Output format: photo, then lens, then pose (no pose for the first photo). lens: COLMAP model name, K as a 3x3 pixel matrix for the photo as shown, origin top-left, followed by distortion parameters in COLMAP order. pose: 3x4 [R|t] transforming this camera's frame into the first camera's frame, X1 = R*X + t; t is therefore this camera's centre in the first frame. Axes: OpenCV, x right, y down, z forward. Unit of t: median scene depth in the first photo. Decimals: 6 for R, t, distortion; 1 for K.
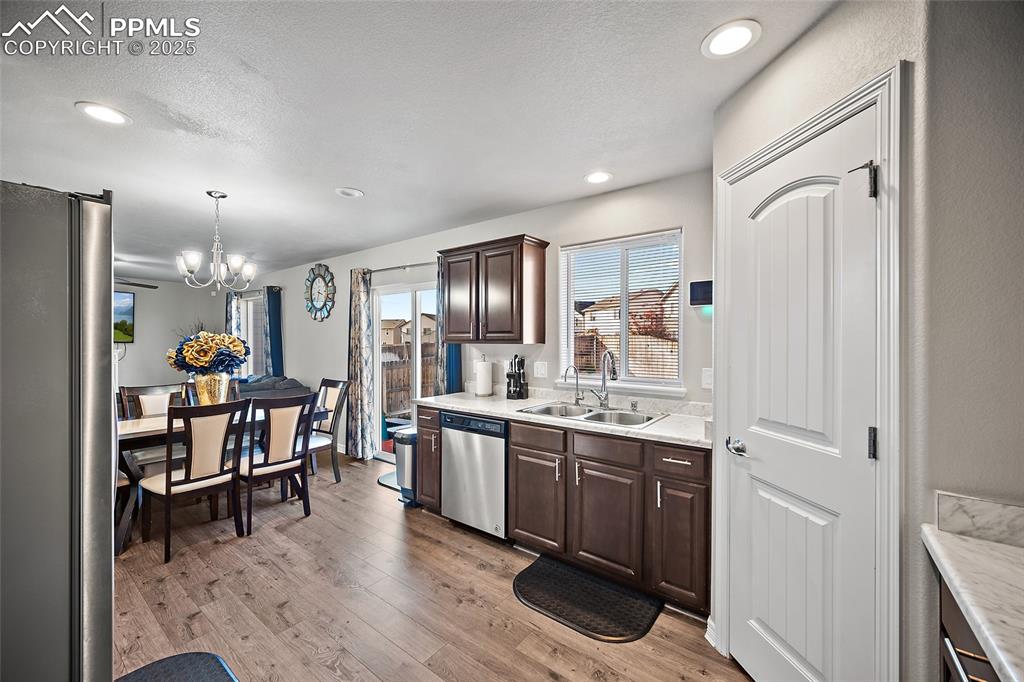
lens RADIAL K [[405.6, 0, 510.1], [0, 405.6, 342.4], [0, 0, 1]] dist [-0.000969, -0.000177]
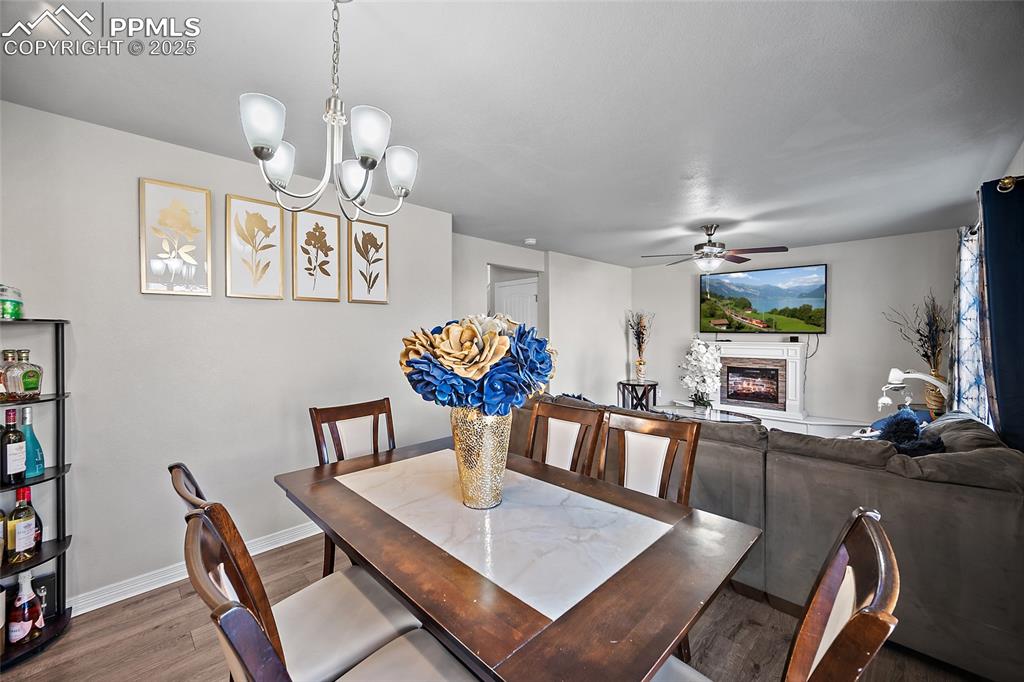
lens RADIAL K [[406.8, 0, 504.3], [0, 406.8, 334.9], [0, 0, 1]] dist [-0.000910, 0.000042]
pose [[-0.136676, 0.005832, -0.990599, -0.310268], [0.001615, 0.999983, 0.005664, -0.003812], [0.990614, -0.000825, -0.136683, 1.165807]]
